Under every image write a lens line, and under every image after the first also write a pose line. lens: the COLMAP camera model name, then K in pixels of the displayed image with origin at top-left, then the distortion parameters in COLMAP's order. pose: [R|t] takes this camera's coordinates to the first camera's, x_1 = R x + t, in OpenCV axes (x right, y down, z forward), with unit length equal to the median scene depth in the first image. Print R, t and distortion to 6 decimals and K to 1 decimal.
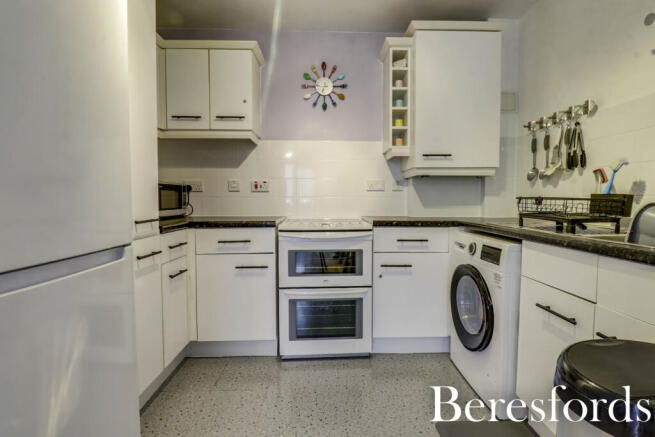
lens RADIAL K [[328.9, 0, 327.5], [0, 328.9, 218.5], [0, 0, 1]] dist [-0.001869, -0.000177]
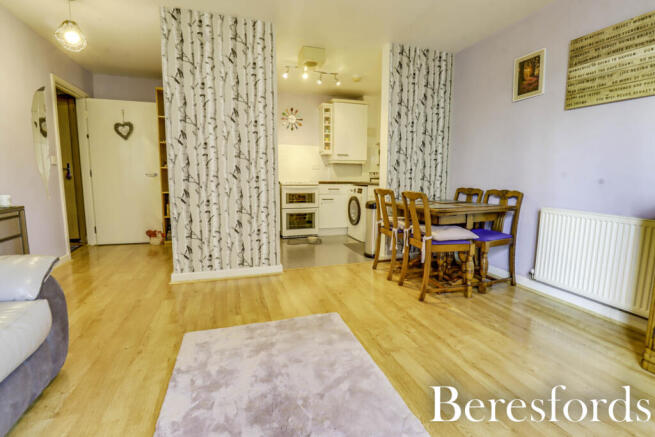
lens RADIAL K [[314.1, 0, 327.5], [0, 314.1, 218.5], [0, 0, 1]] dist [-0.000321, -0.000148]
pose [[0.963767, -0.026771, 0.265399, -0.417061], [0.007848, 0.997366, 0.072105, 0.110880], [-0.266630, -0.067409, 0.961439, -1.269226]]
